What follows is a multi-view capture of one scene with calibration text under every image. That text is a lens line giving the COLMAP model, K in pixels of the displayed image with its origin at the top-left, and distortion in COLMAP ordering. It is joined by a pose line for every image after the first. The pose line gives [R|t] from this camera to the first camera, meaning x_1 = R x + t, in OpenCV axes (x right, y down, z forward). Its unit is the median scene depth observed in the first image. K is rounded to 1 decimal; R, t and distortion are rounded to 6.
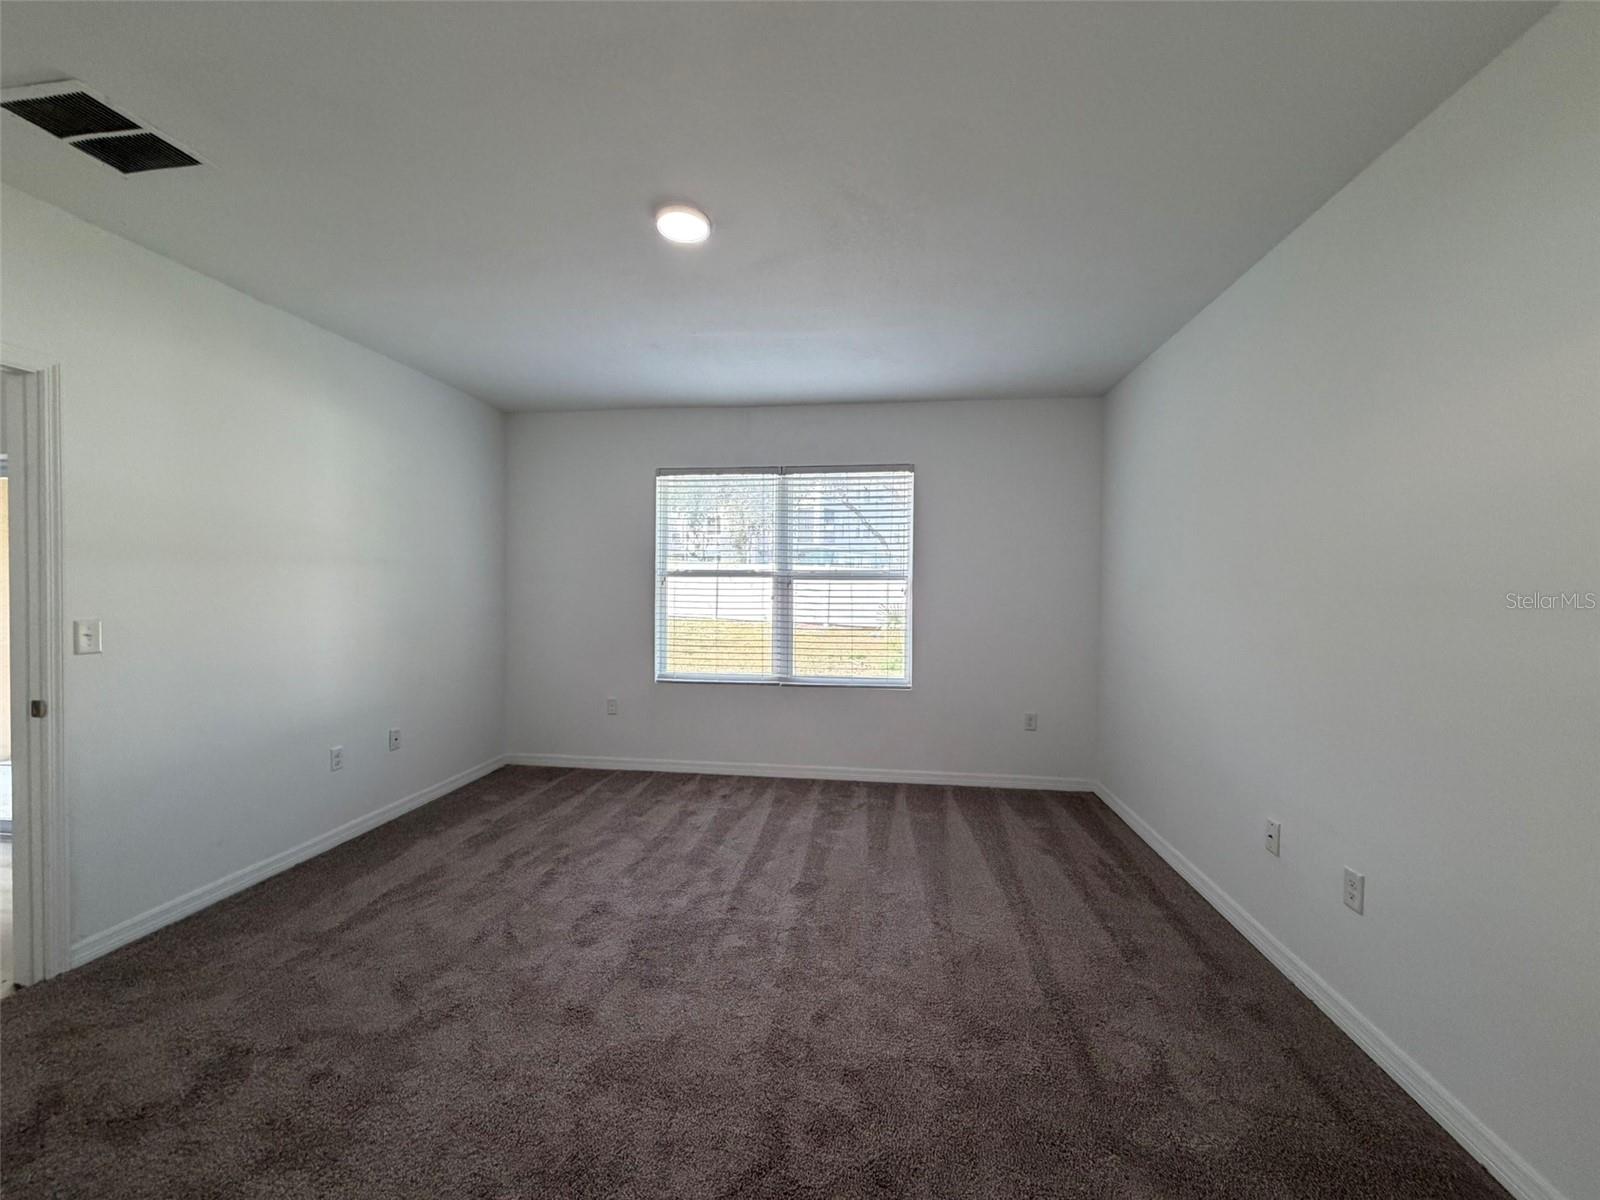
lens RADIAL K [[640.6, 0, 792.4], [0, 640.6, 596.5], [0, 0, 1]] dist [0.002222, 0.001598]
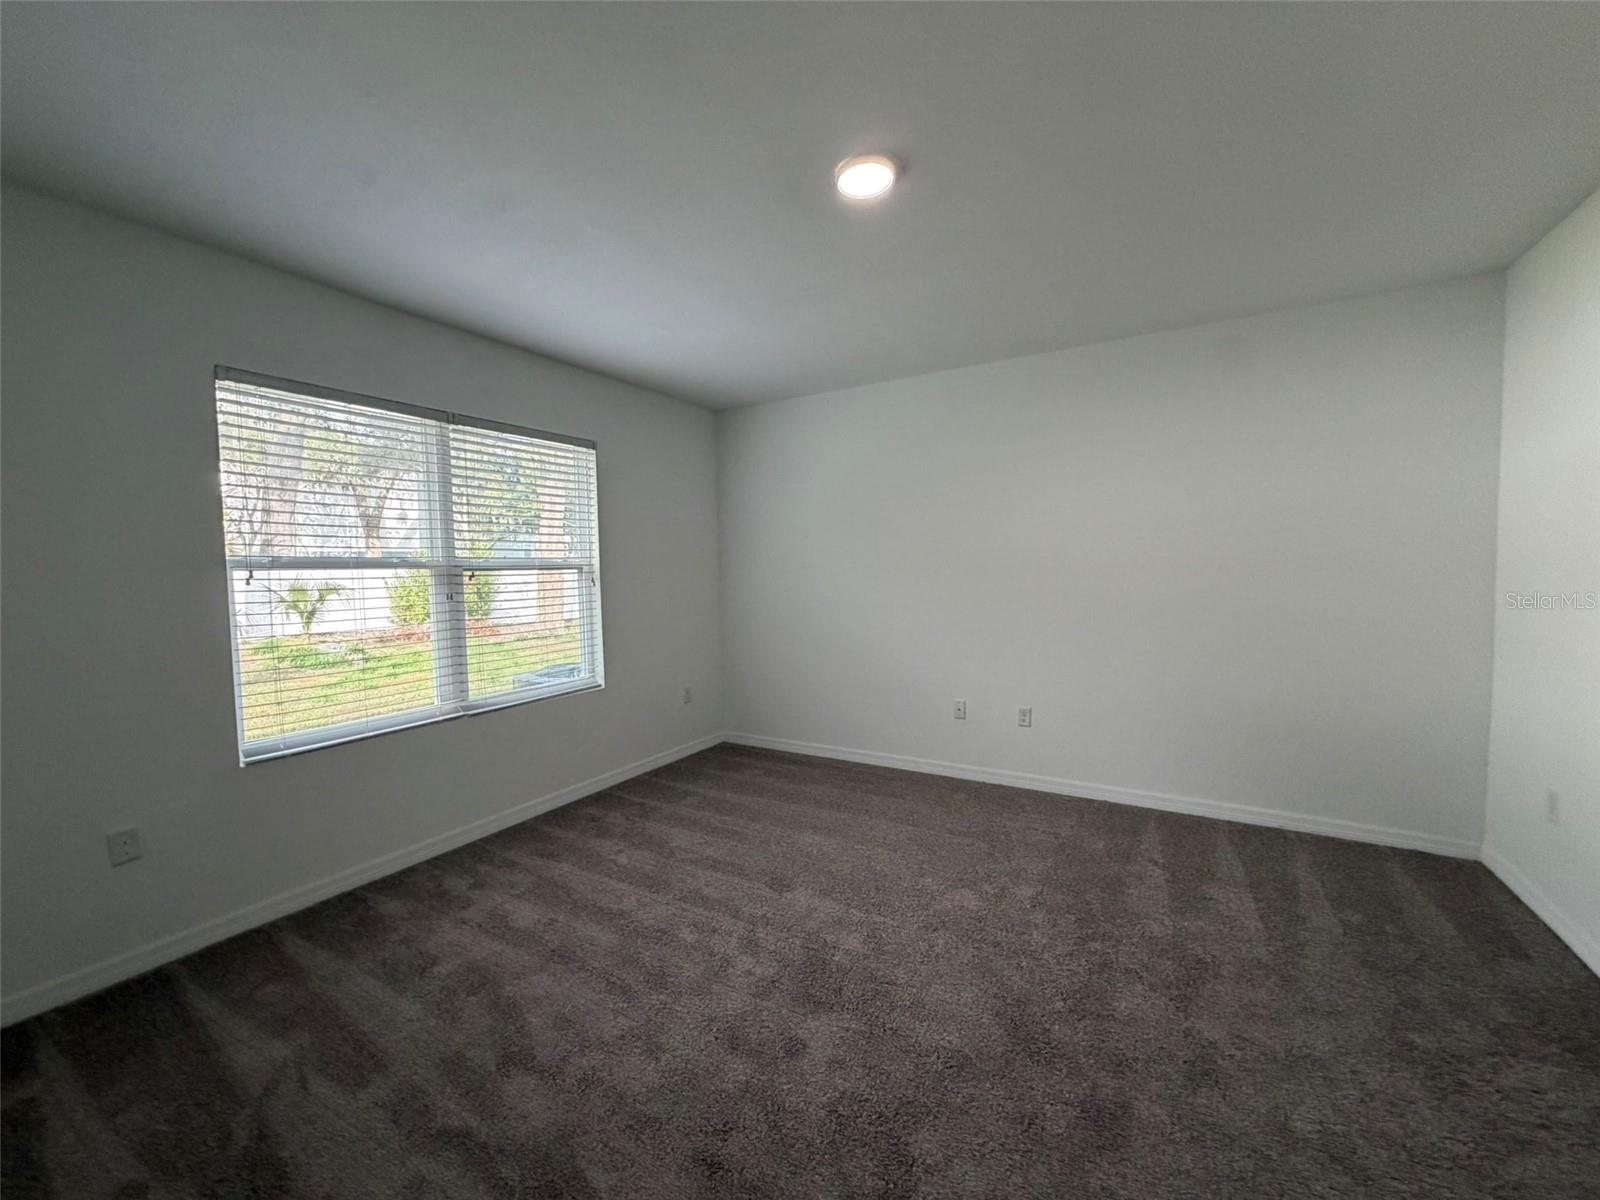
lens RADIAL K [[640.6, 0, 791.4], [0, 640.6, 600.2], [0, 0, 1]] dist [0.002222, 0.001598]
pose [[0.405486, -0.062988, 0.911929, -0.590480], [0.040254, 0.997886, 0.051027, -0.017435], [-0.913215, 0.016018, 0.407164, 0.411423]]
